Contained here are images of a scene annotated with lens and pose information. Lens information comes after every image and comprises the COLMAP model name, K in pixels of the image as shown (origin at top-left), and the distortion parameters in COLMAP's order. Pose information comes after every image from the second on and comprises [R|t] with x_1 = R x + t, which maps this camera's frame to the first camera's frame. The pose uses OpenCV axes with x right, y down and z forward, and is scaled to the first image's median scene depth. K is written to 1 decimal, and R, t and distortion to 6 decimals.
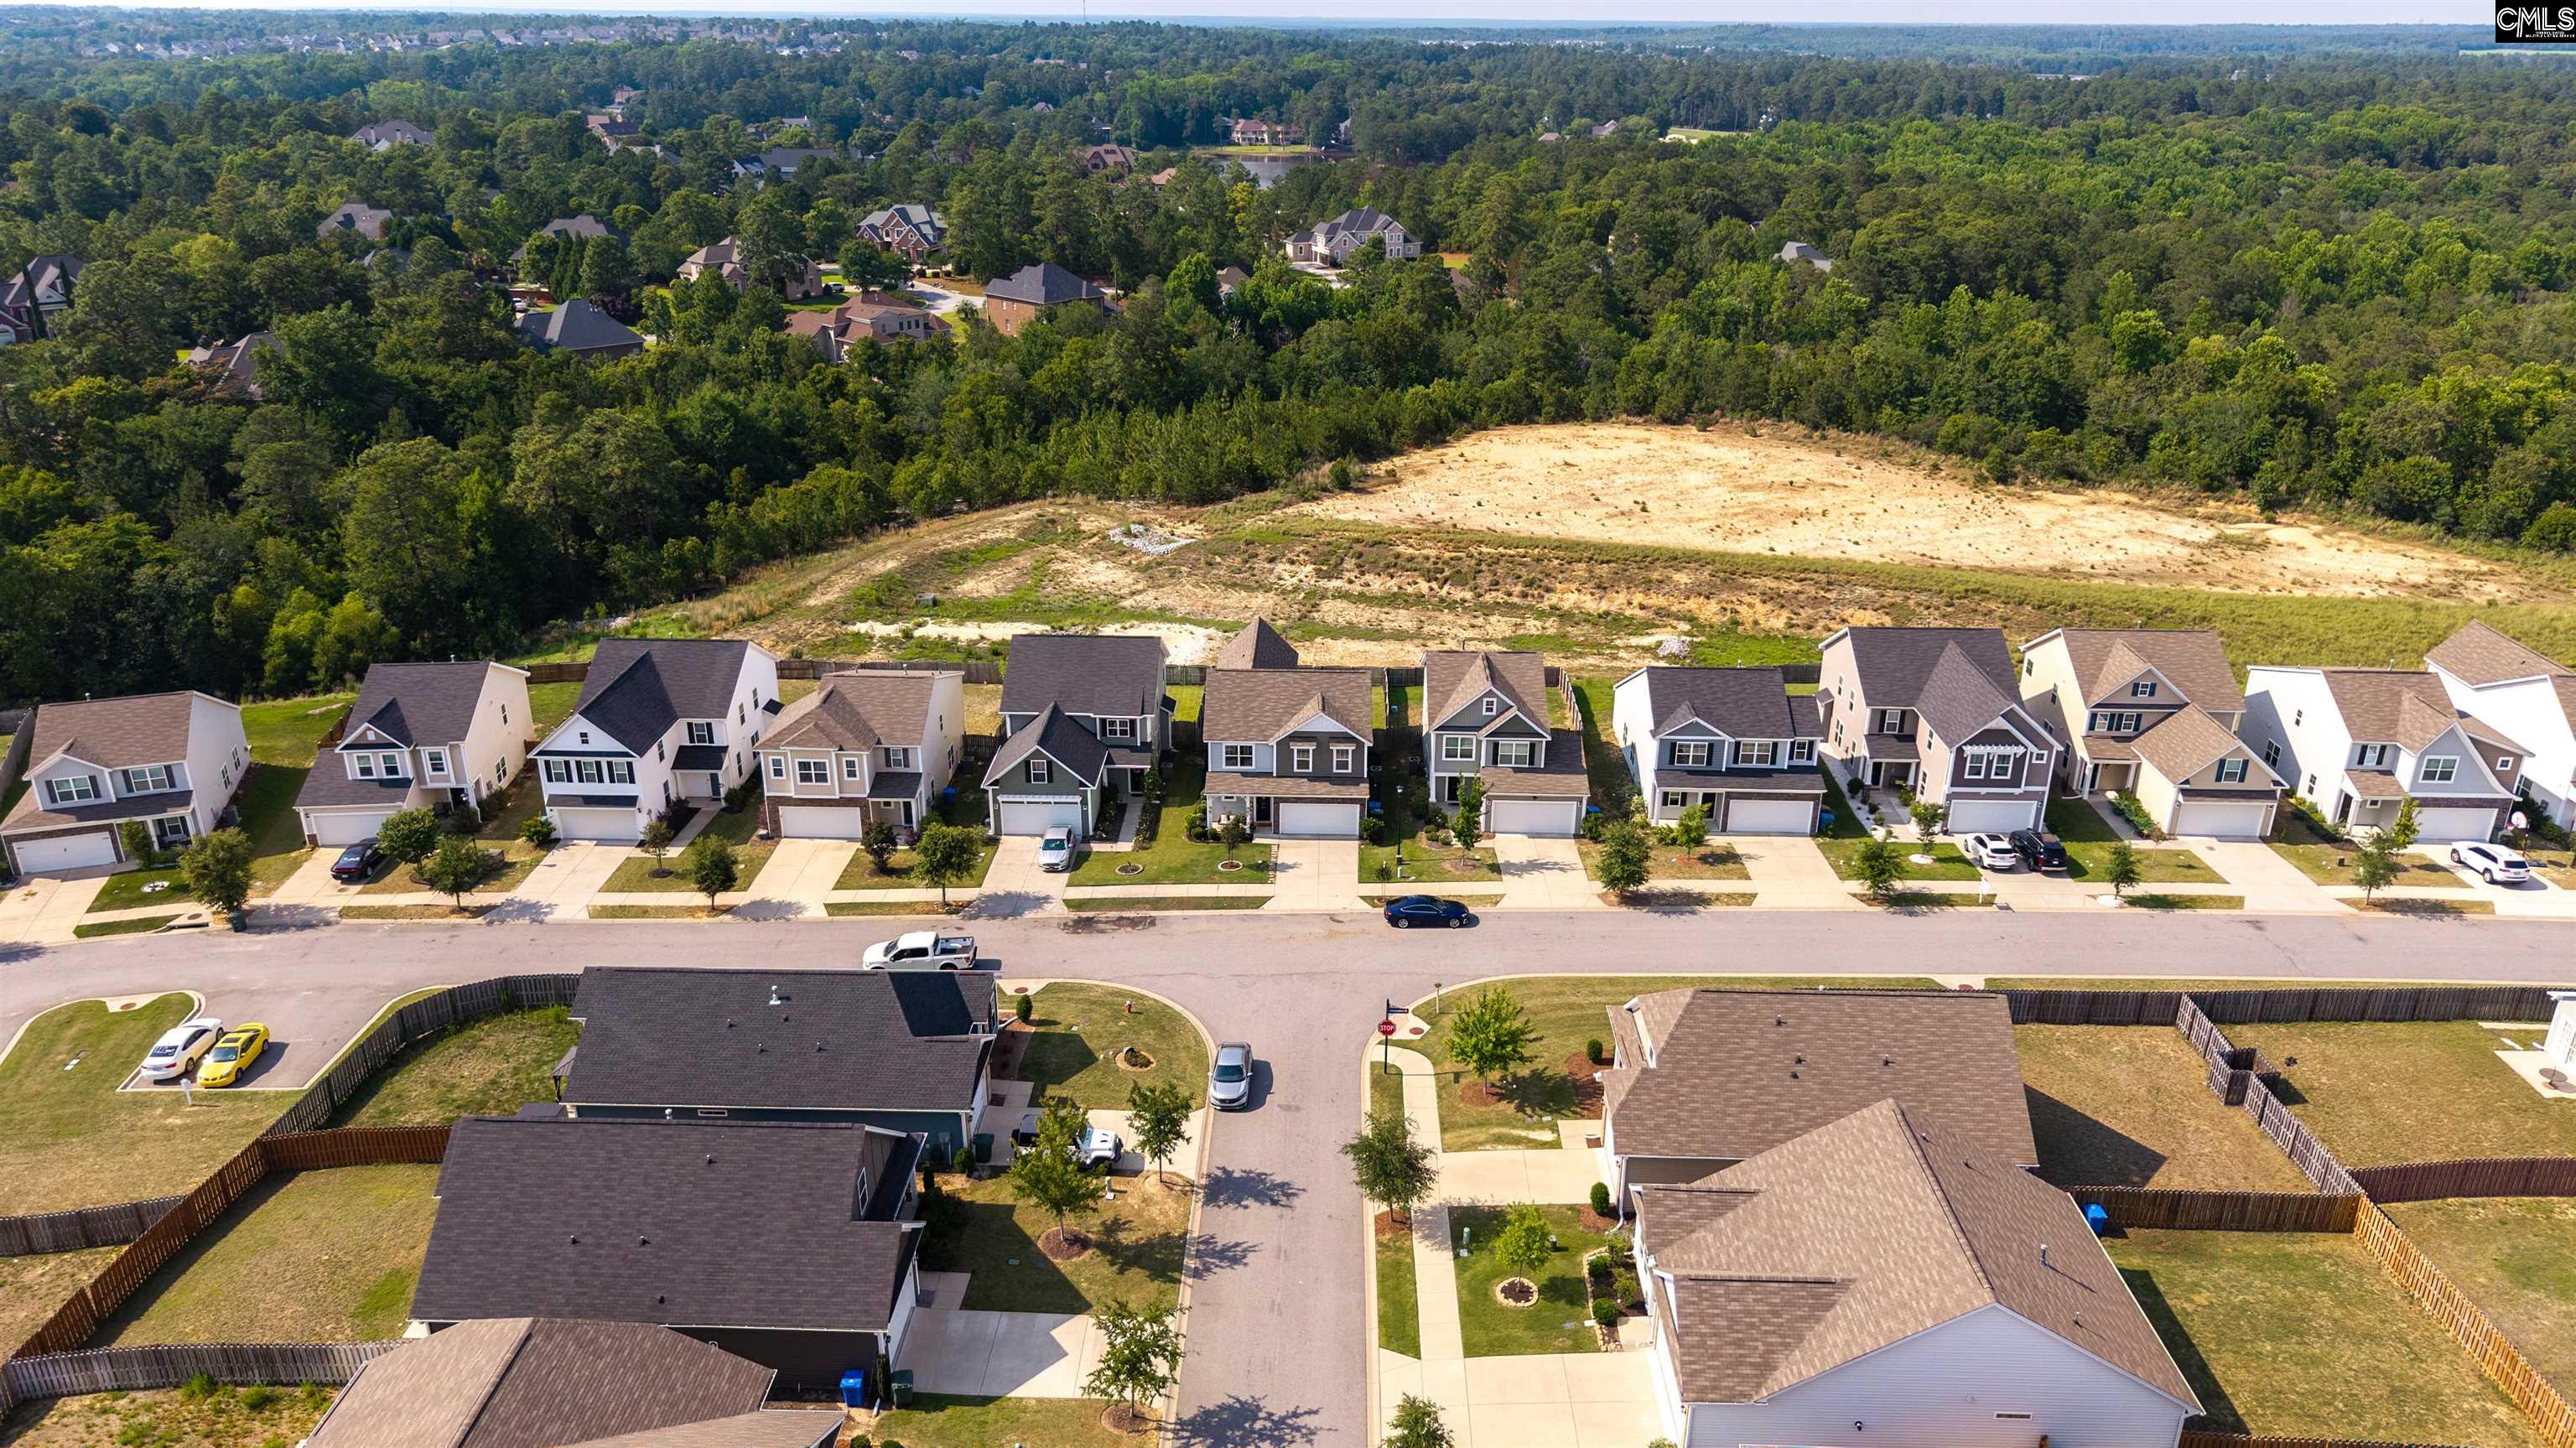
lens RADIAL K [[1723.8, 0, 1288.0], [0, 1723.8, 724.0], [0, 0, 1]] dist [-0.031802, 0.023616]
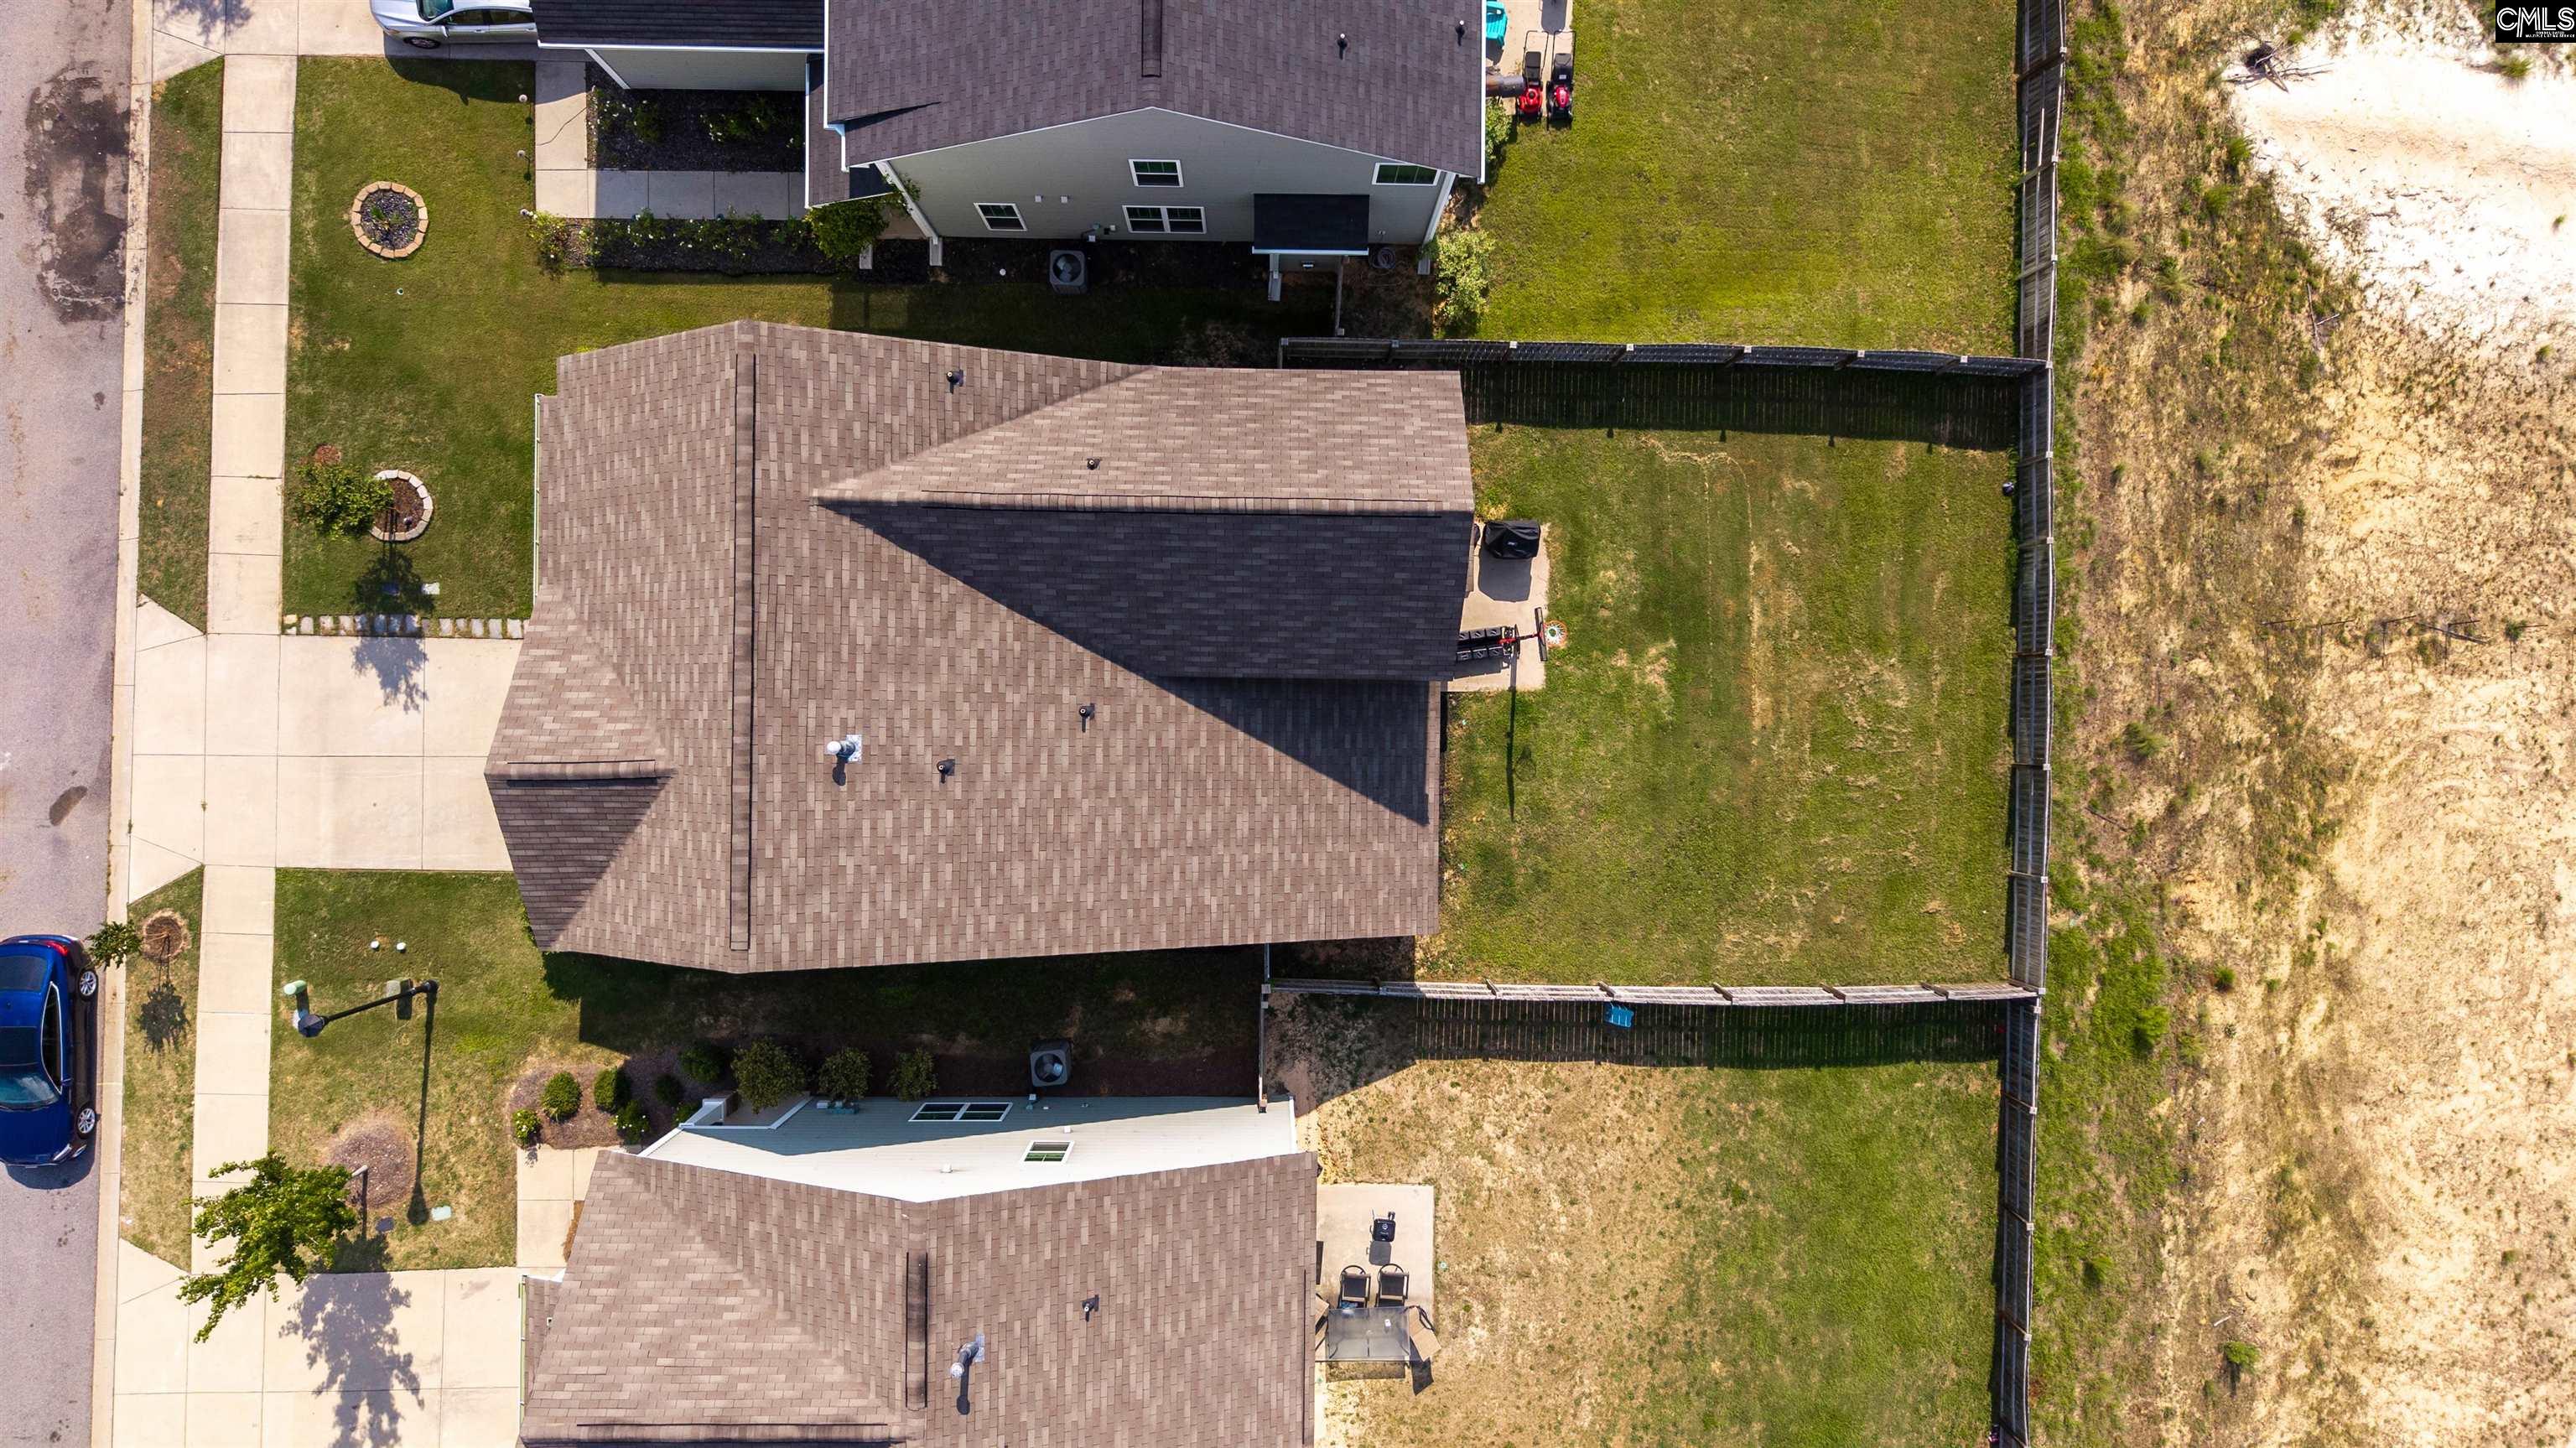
lens RADIAL K [[1723.8, 0, 1288.0], [0, 1723.8, 724.0], [0, 0, 1]] dist [-0.031802, 0.023616]
pose [[0.024037, 0.999691, -0.006358, 0.016955], [-0.409135, 0.015640, 0.912340, -0.297697], [0.912157, -0.019328, 0.409384, 0.990149]]
